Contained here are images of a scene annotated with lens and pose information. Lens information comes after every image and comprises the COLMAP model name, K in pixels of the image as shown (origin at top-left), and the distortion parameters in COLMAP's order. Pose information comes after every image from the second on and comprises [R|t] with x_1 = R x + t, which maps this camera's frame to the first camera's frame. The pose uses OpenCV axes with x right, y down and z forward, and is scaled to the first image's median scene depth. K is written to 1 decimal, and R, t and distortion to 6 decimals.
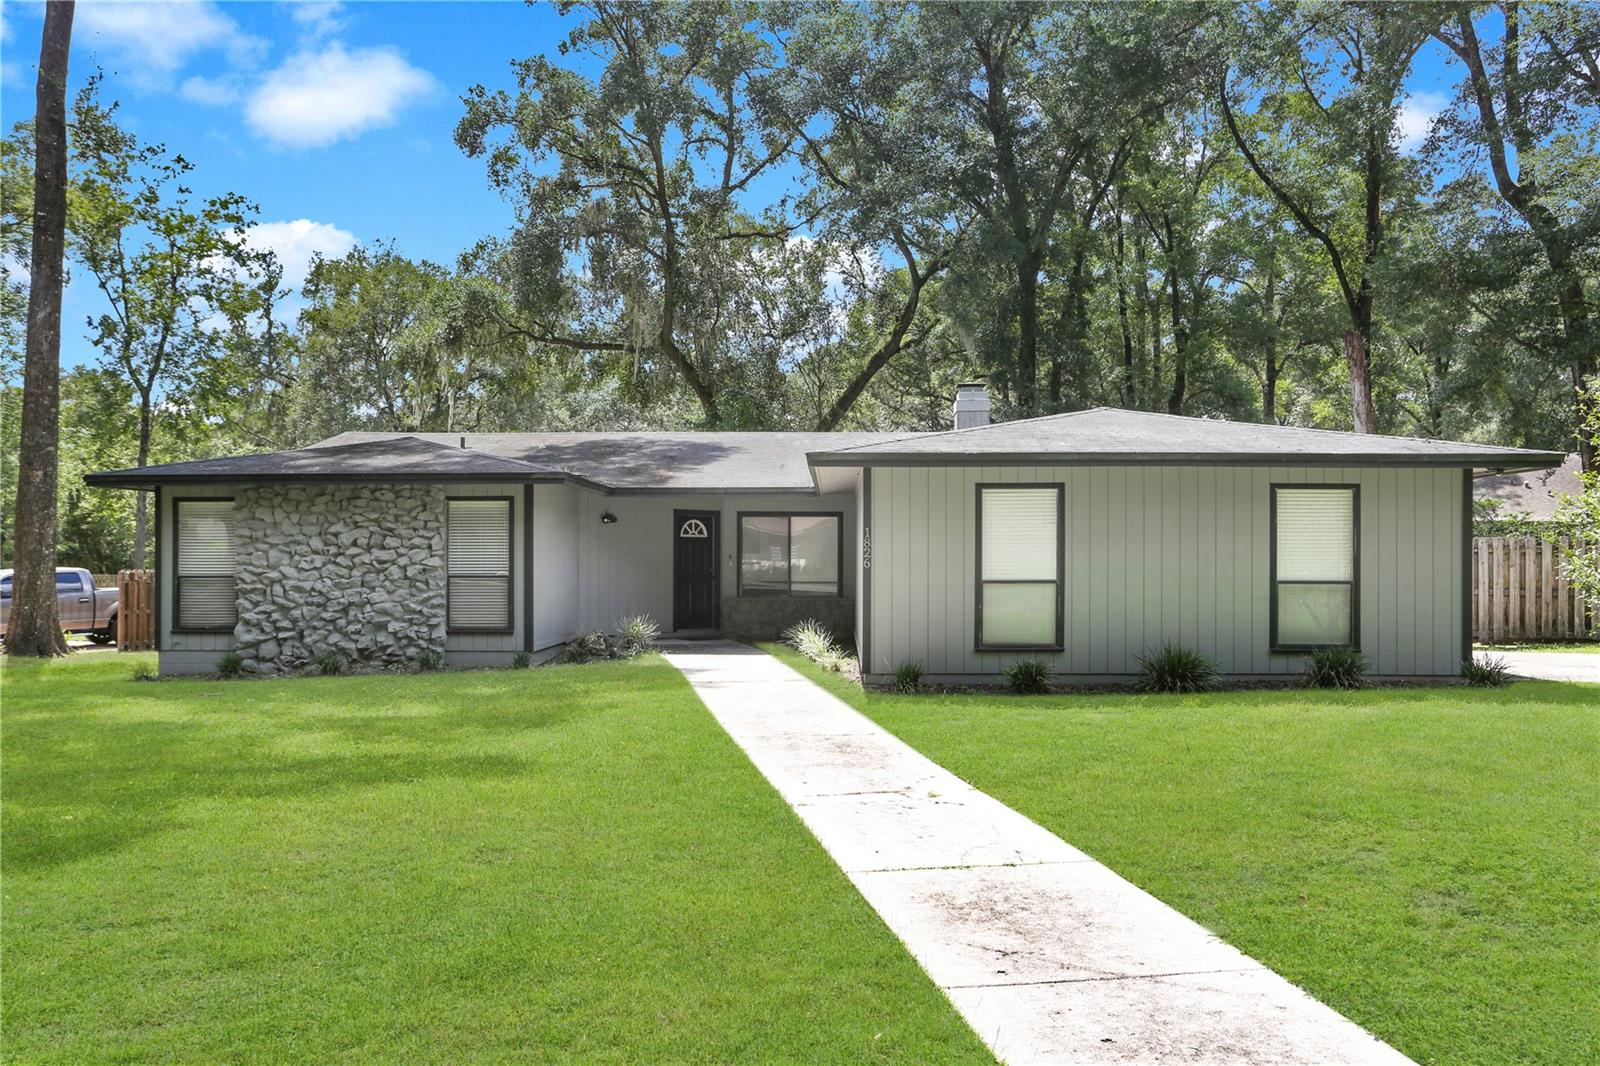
lens RADIAL K [[1283.8, 0, 800.4], [0, 1283.8, 541.7], [0, 0, 1]] dist [-0.024003, 0.002528]
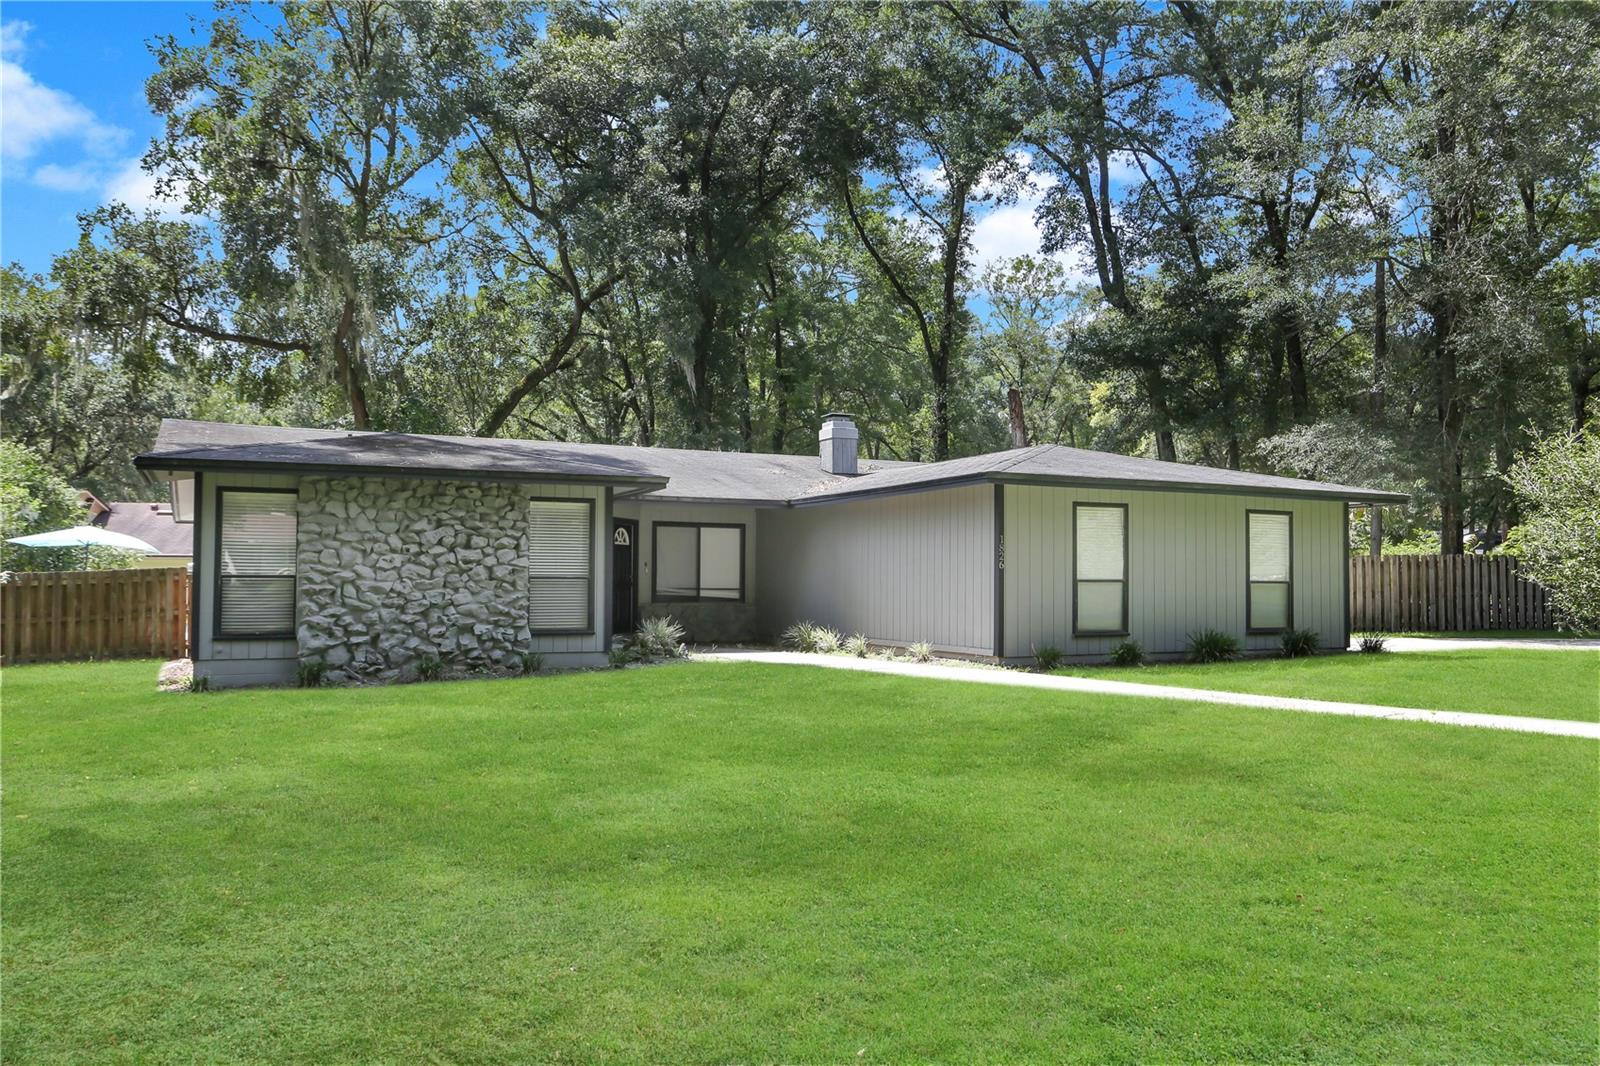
lens RADIAL K [[1283.8, 0, 800.6], [0, 1283.8, 529.3], [0, 0, 1]] dist [-0.024003, 0.002528]
pose [[0.875592, 0.023950, 0.482458, -0.572129], [-0.009930, 0.999452, -0.031591, 0.019277], [-0.482950, 0.022870, 0.875349, 0.033470]]
